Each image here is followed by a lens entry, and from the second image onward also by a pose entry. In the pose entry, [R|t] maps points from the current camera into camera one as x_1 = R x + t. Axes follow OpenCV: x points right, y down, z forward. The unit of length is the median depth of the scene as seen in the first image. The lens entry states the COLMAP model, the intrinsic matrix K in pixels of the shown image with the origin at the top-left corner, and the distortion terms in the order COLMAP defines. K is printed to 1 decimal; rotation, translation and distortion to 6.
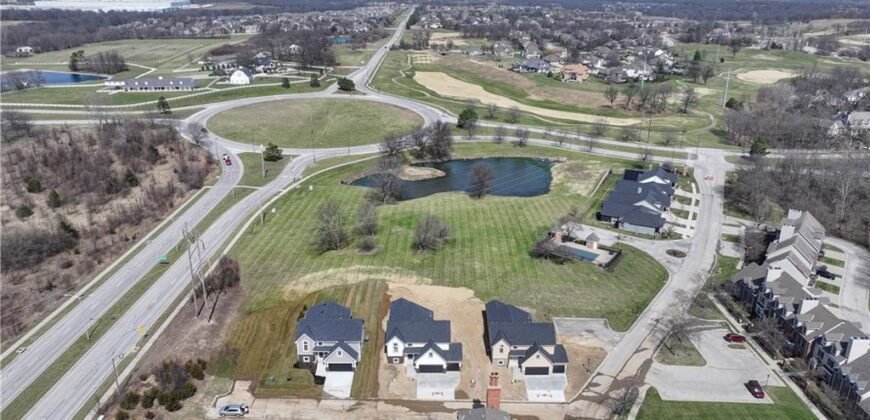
lens RADIAL K [[610.9, 0, 437.3], [0, 610.9, 209.0], [0, 0, 1]] dist [-0.005412, 0.015510]
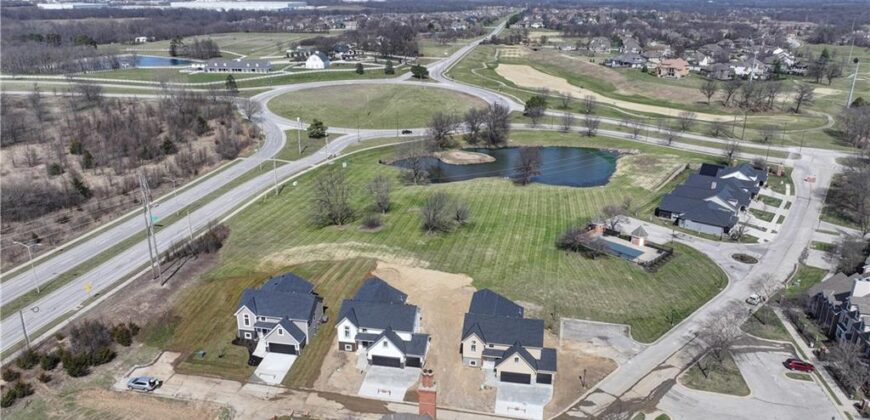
lens RADIAL K [[610.9, 0, 437.5], [0, 610.9, 205.7], [0, 0, 1]] dist [-0.005412, 0.015510]
pose [[0.983853, 0.059892, -0.168661, 0.126703], [-0.062724, 0.997965, -0.011507, 0.039342], [0.167628, 0.021900, 0.985607, 0.133931]]
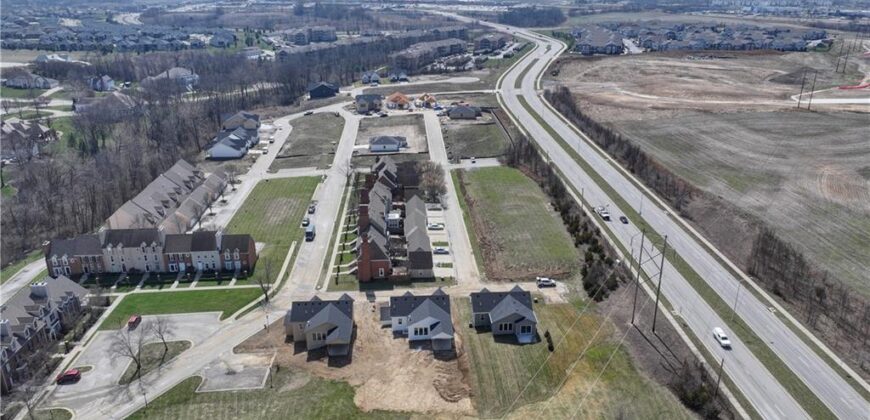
lens RADIAL K [[610.9, 0, 437.1], [0, 610.9, 211.0], [0, 0, 1]] dist [-0.005412, 0.015510]
pose [[-0.998386, 0.012458, -0.055404, -0.001870], [-0.027407, 0.748787, 0.662244, -0.451105], [0.049736, 0.662693, -0.747237, 1.201262]]
